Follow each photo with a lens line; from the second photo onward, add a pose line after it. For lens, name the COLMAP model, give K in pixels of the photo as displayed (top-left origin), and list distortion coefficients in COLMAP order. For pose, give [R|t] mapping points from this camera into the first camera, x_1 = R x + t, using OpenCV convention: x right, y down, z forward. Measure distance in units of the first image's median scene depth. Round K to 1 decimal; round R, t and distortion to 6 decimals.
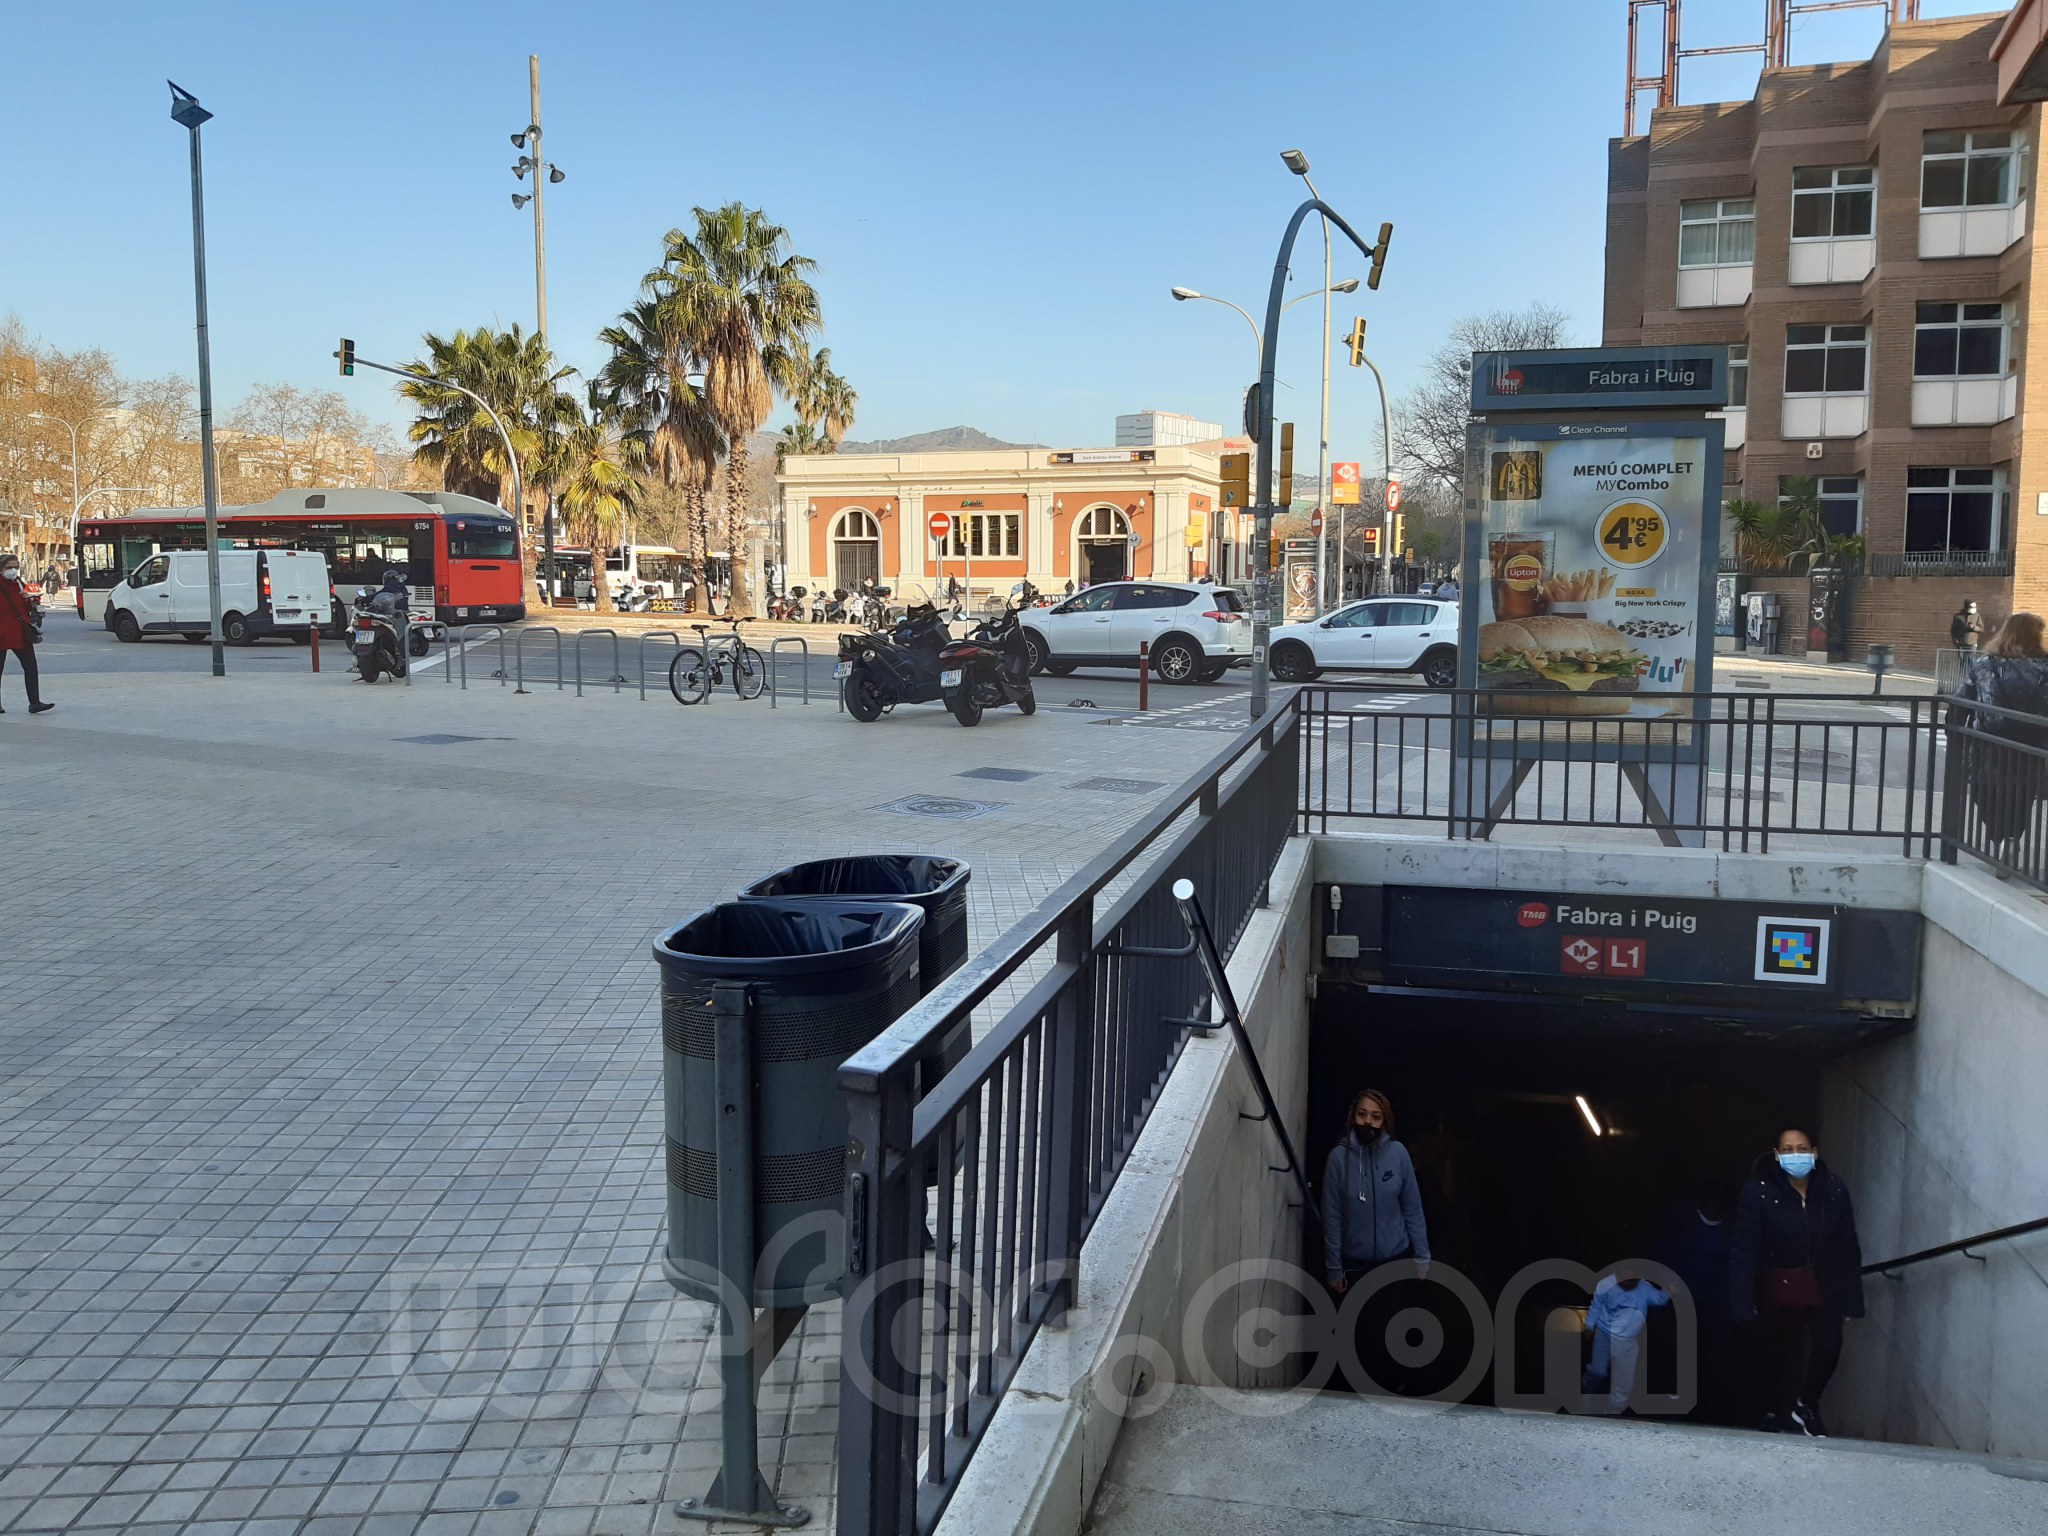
lens RADIAL K [[1579.8, 0, 1027.7], [0, 1579.8, 779.8], [0, 0, 1]] dist [0.093293, -0.164569]
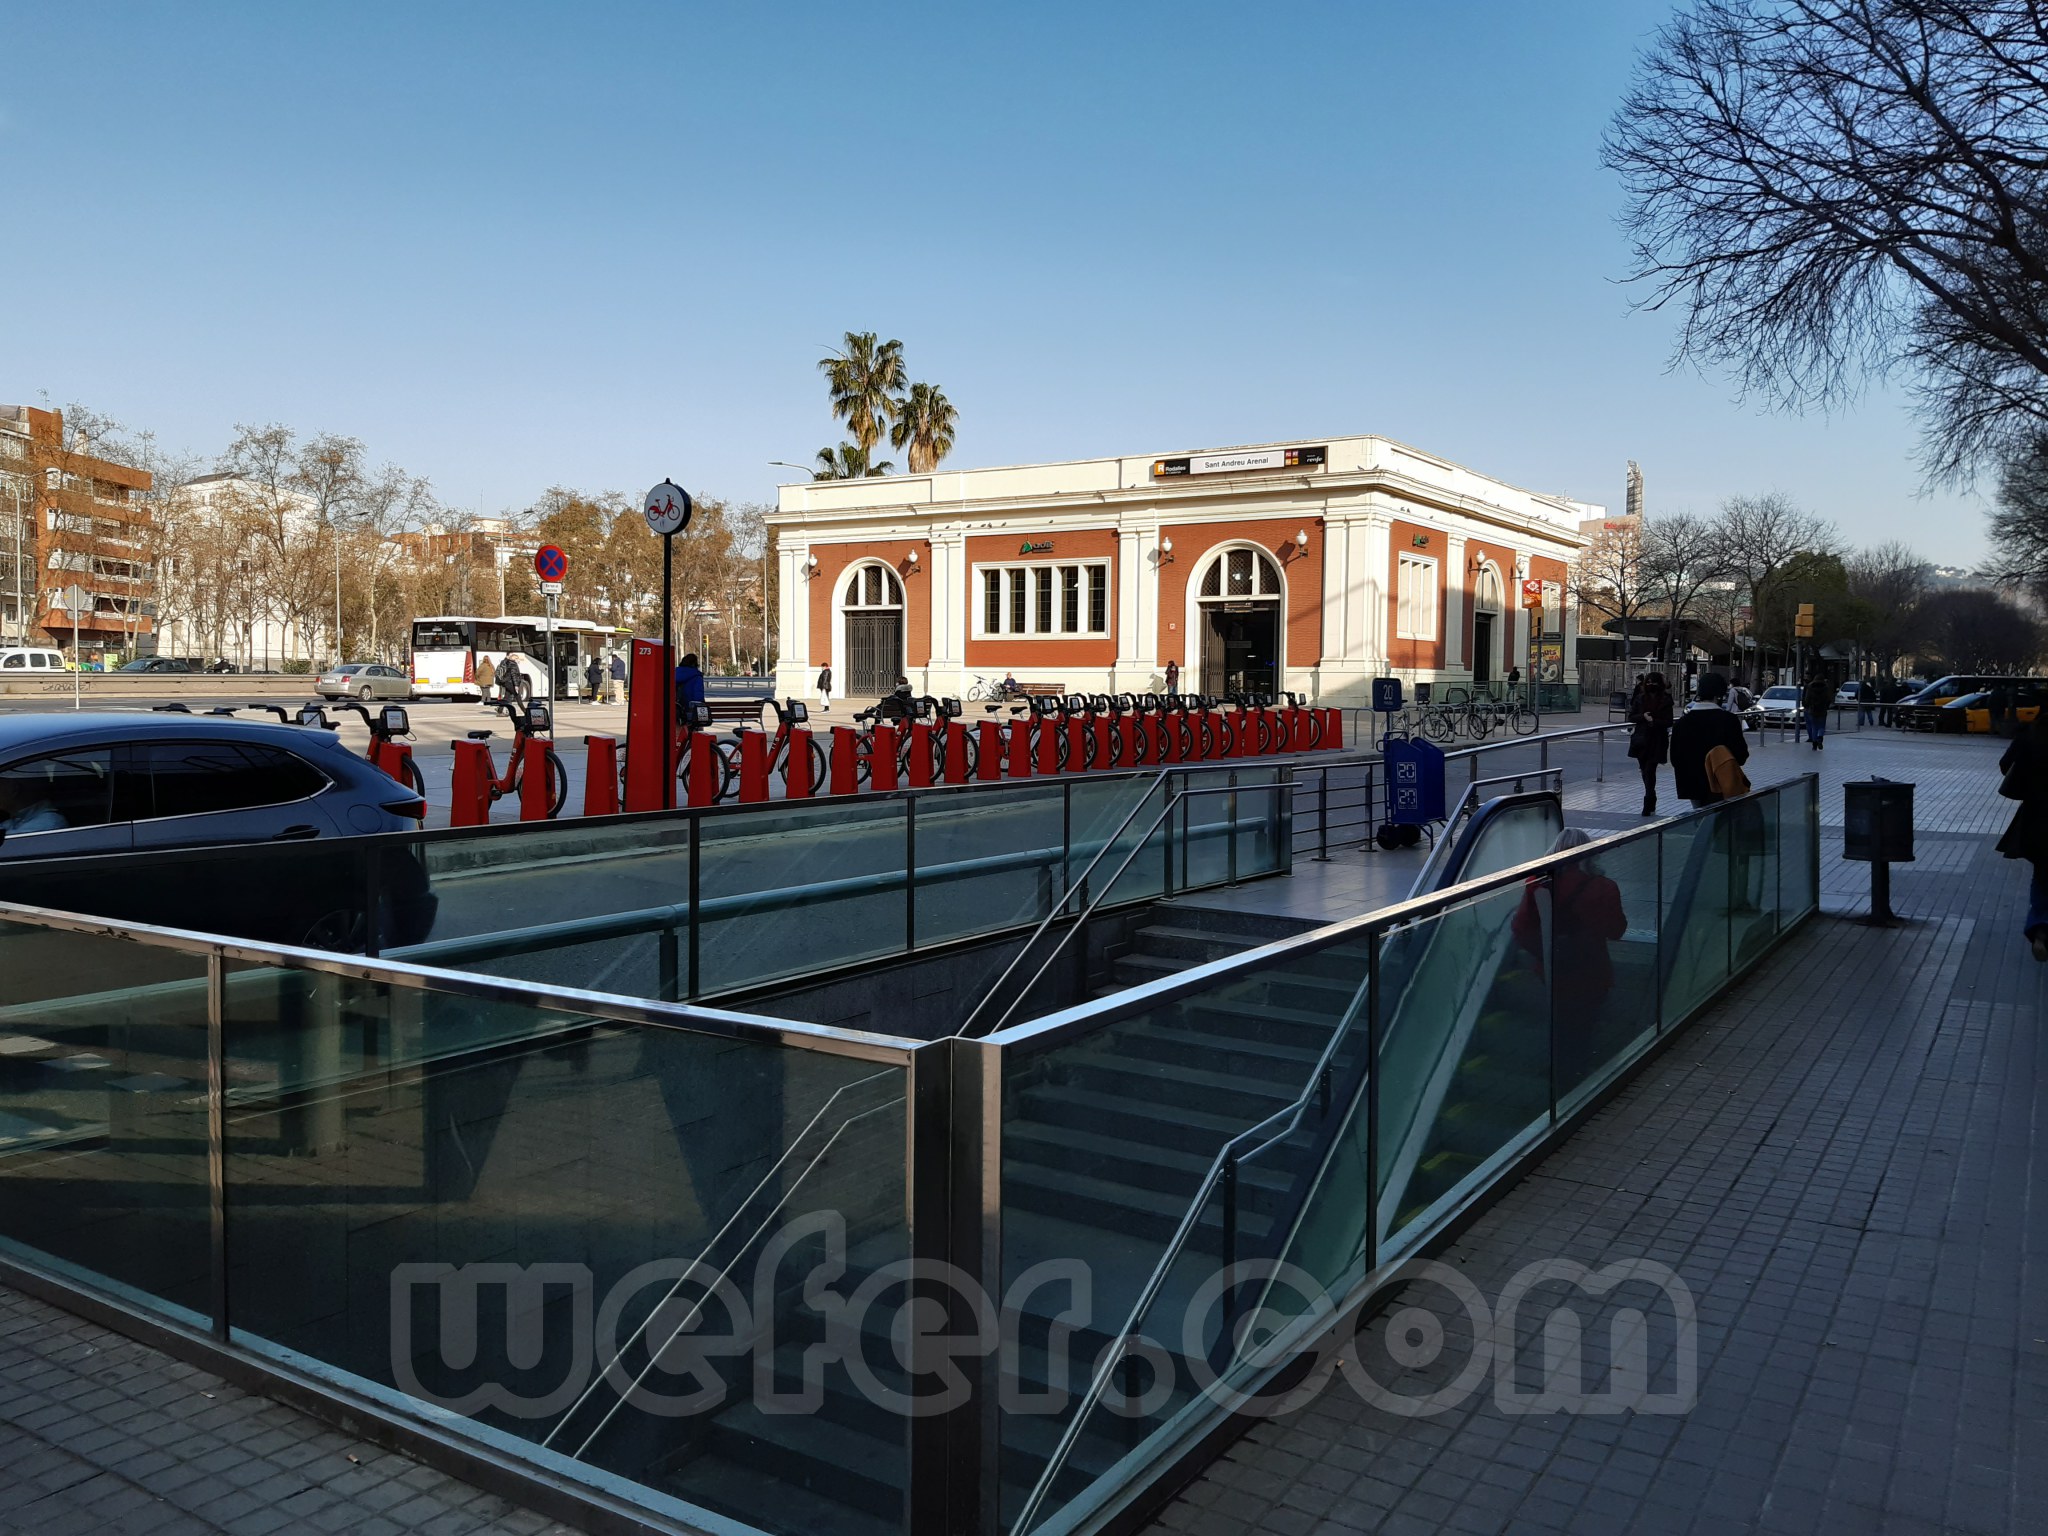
lens RADIAL K [[1579.8, 0, 1006.9], [0, 1579.8, 766.3], [0, 0, 1]] dist [0.093293, -0.164569]
pose [[0.969443, 0.017762, -0.244673, 0.253107], [-0.034387, 0.997367, -0.063844, -0.120981], [0.242894, 0.070307, 0.967502, 0.979671]]
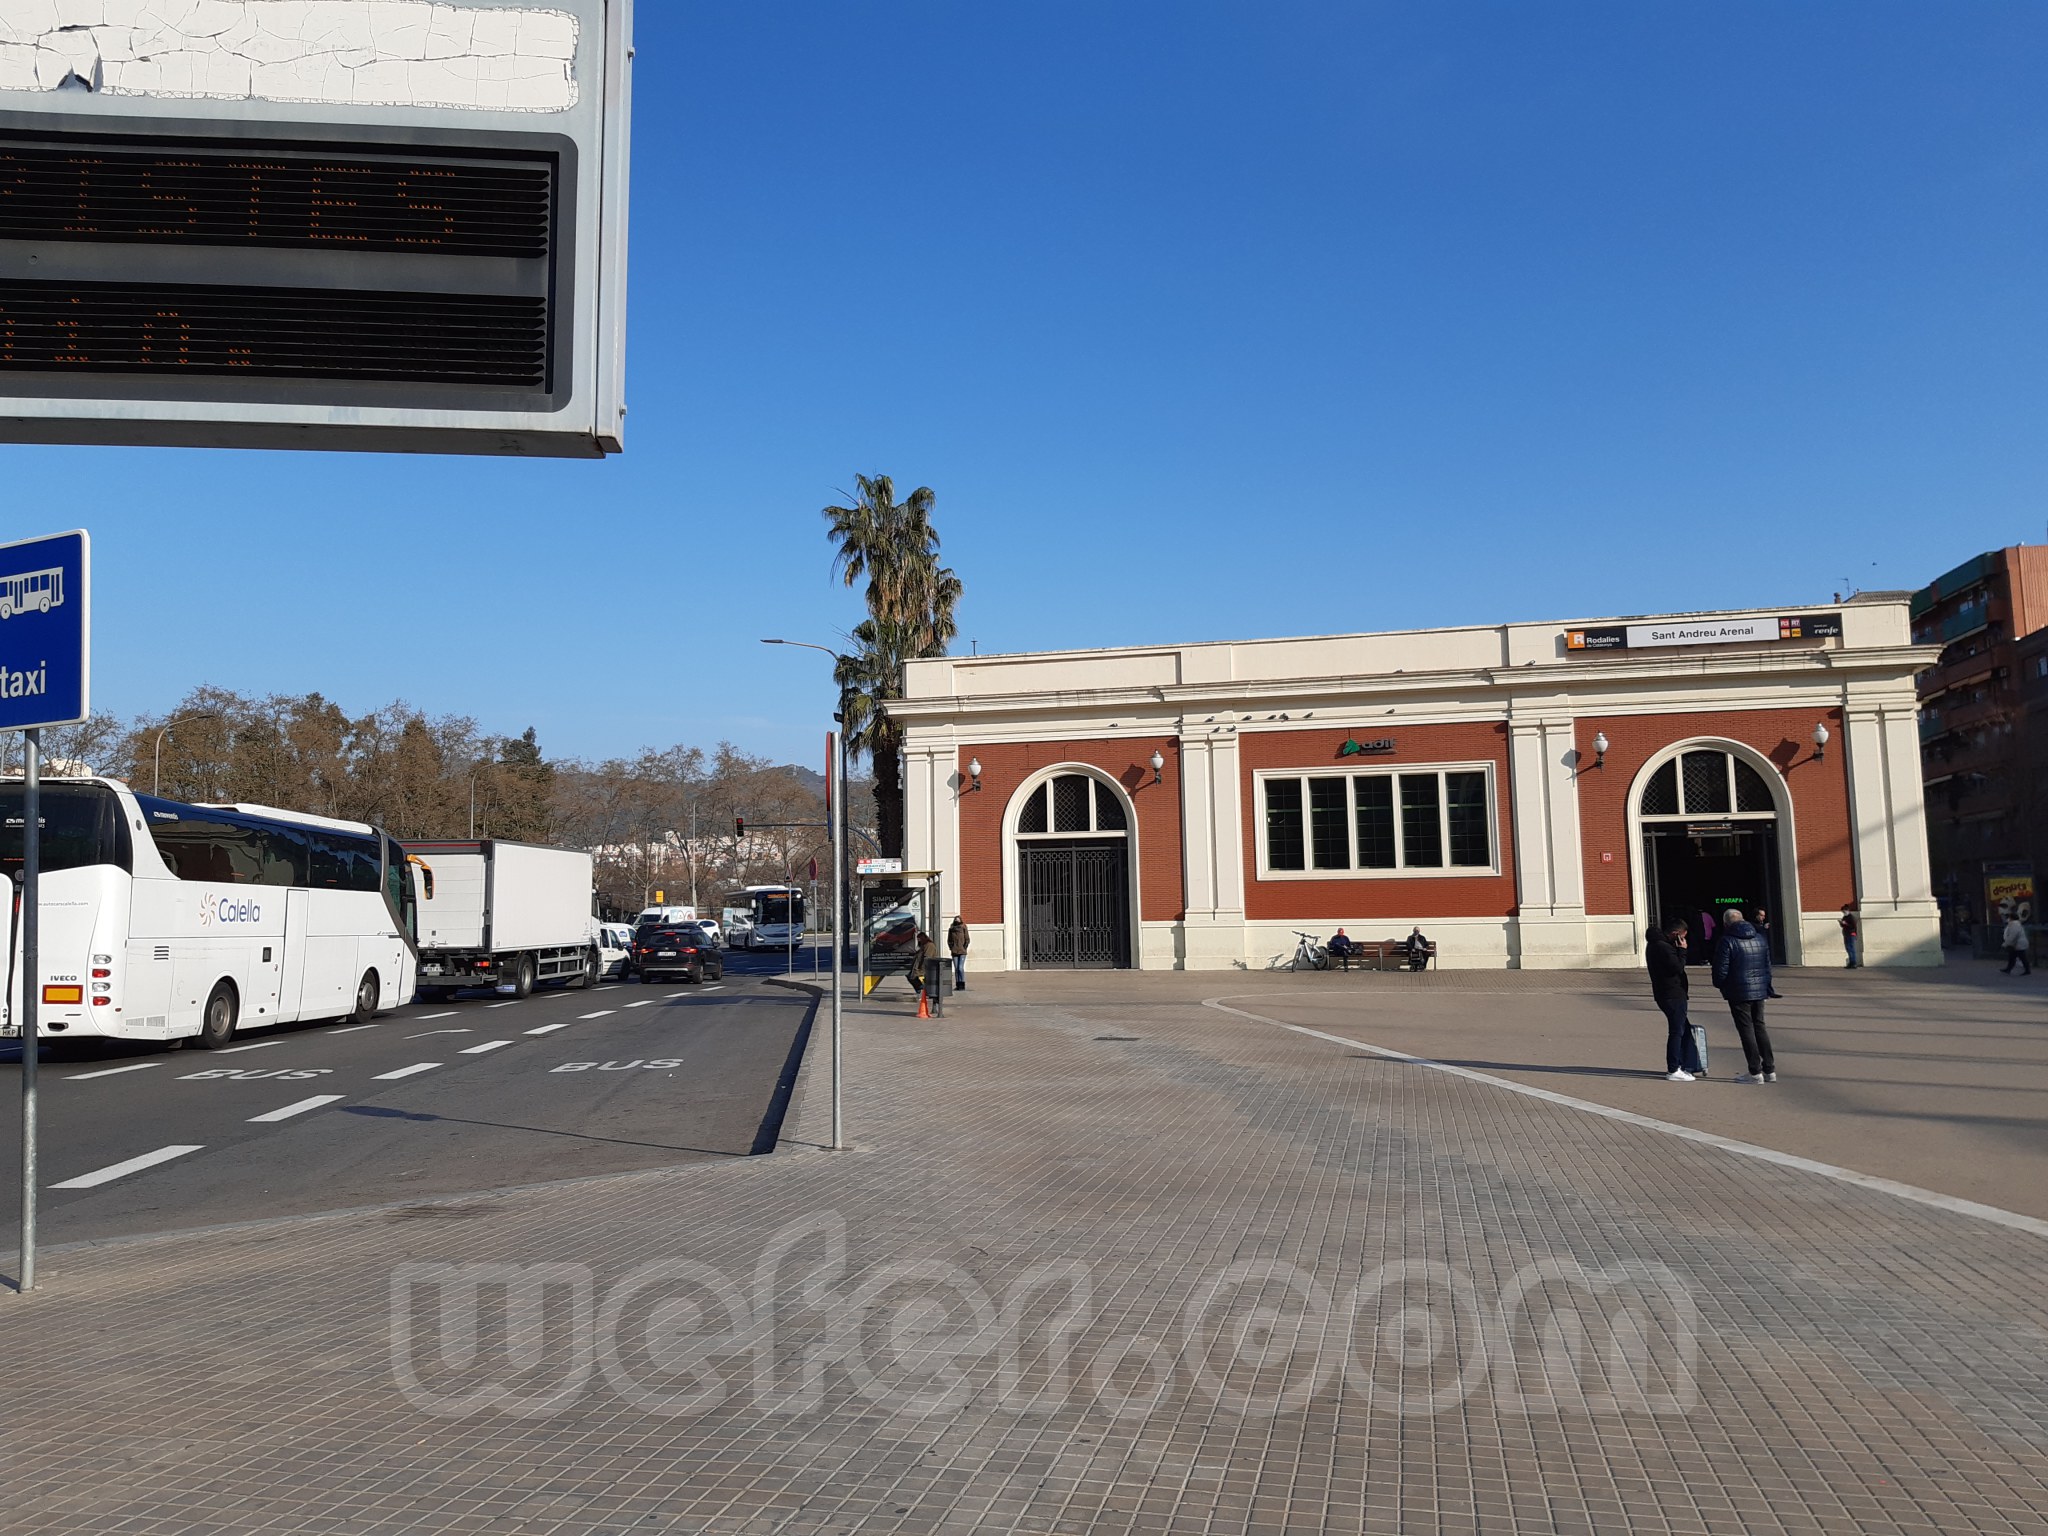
lens RADIAL K [[1579.8, 0, 1016.8], [0, 1579.8, 748.6], [0, 0, 1]] dist [0.093293, -0.164569]
pose [[0.994158, -0.008130, 0.107626, -0.421637], [0.032457, 0.973523, -0.226274, -0.190100], [-0.102937, 0.228445, 0.968100, 1.410508]]
